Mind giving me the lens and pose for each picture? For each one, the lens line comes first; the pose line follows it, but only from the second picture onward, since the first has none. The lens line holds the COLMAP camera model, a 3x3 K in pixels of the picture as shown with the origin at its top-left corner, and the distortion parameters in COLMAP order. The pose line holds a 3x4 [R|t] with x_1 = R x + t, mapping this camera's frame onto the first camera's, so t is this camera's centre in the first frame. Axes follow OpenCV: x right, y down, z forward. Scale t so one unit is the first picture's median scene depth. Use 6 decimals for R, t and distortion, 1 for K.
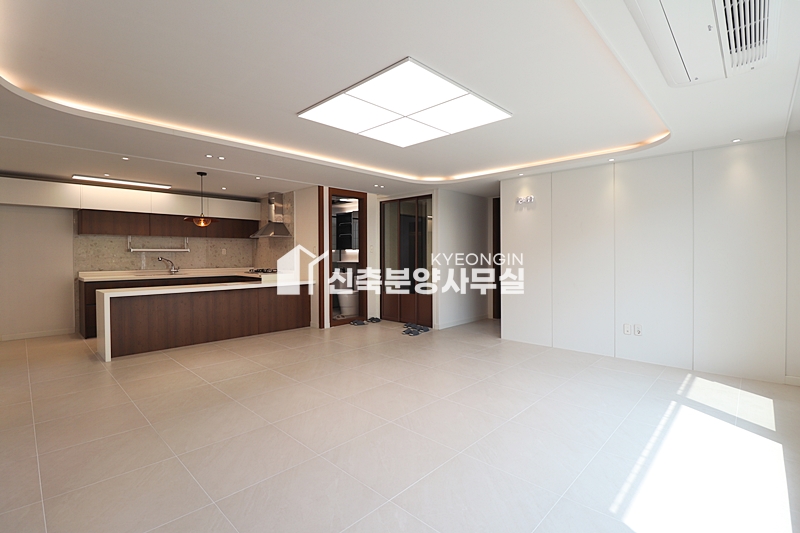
lens RADIAL K [[370.7, 0, 401.1], [0, 370.7, 260.5], [0, 0, 1]] dist [-0.015039, -0.000294]
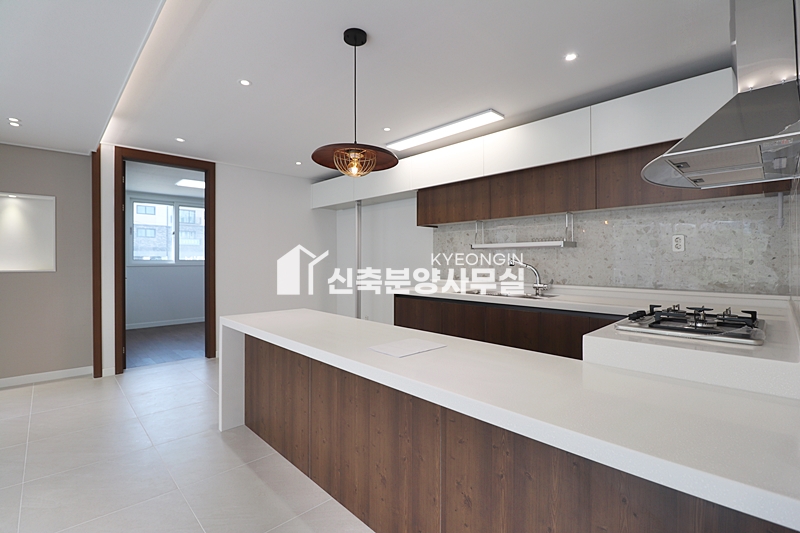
lens RADIAL K [[370.7, 0, 401.1], [0, 370.7, 260.5], [0, 0, 1]] dist [-0.015039, -0.000294]
pose [[-0.040529, 0.003248, -0.999173, -0.133651], [-0.013077, 0.999907, 0.003781, -0.006615], [0.999093, 0.013220, -0.040483, 0.868727]]
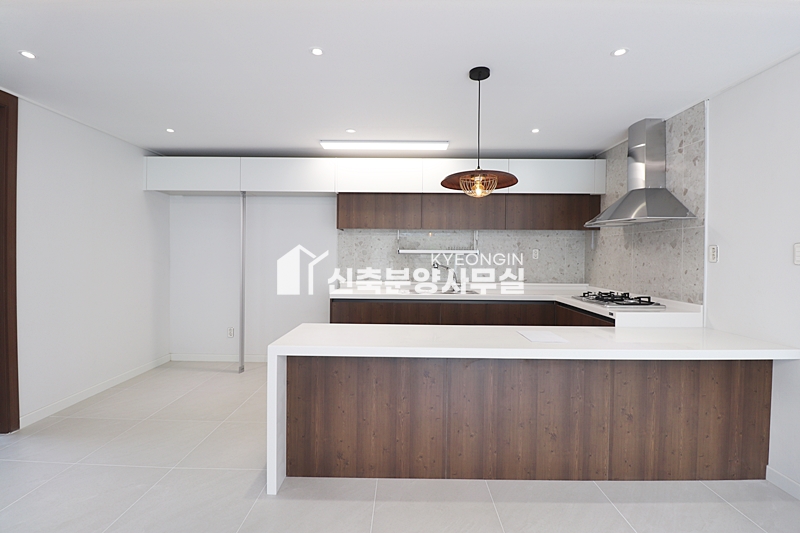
lens RADIAL K [[370.7, 0, 401.1], [0, 370.7, 260.5], [0, 0, 1]] dist [-0.015039, -0.000294]
pose [[0.684024, 0.018185, -0.729233, -0.233727], [-0.020037, 0.999780, 0.006137, -0.015677], [0.729184, 0.010413, 0.684238, 0.523499]]
